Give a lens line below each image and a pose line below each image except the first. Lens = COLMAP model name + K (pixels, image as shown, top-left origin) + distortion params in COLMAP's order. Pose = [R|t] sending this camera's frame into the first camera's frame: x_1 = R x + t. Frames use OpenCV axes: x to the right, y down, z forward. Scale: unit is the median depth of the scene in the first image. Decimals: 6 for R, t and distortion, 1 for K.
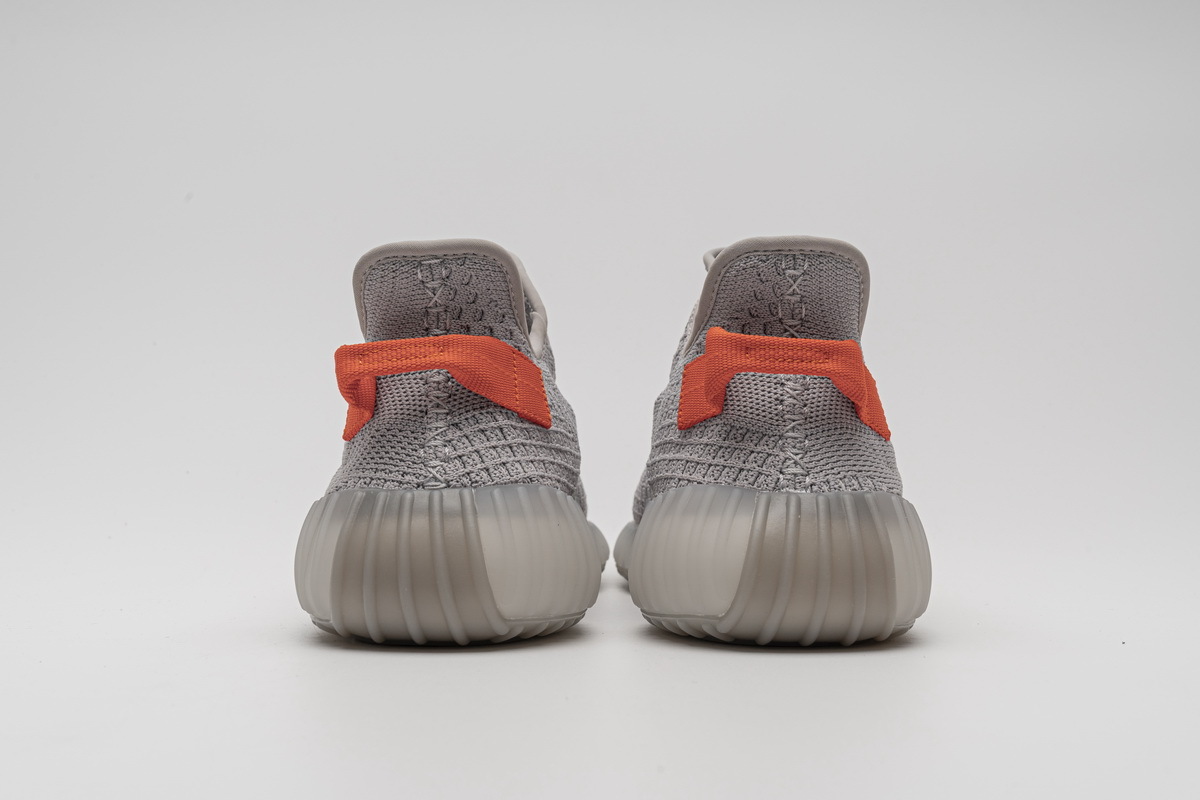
lens RADIAL K [[1710.7, 0, 600.0], [0, 1710.7, 400.0], [0, 0, 1]] dist [0.216403, 0.002144]
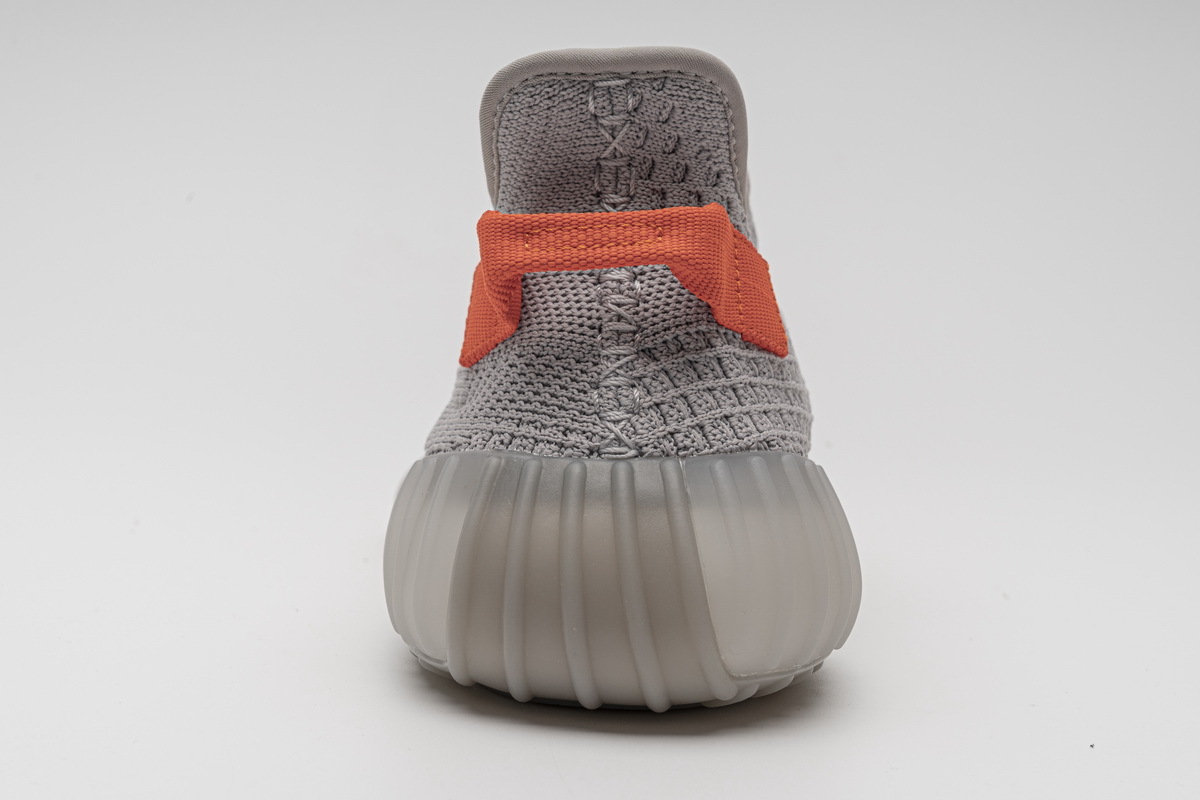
lens RADIAL K [[1595.2, 0, 600.0], [0, 1595.2, 400.0], [0, 0, 1]] dist [0.121251, 0.008505]
pose [[0.999603, 0.028072, -0.002362, -0.099480], [-0.027760, 0.995819, 0.087024, -0.017626], [0.004795, -0.086924, 0.996203, 0.424655]]
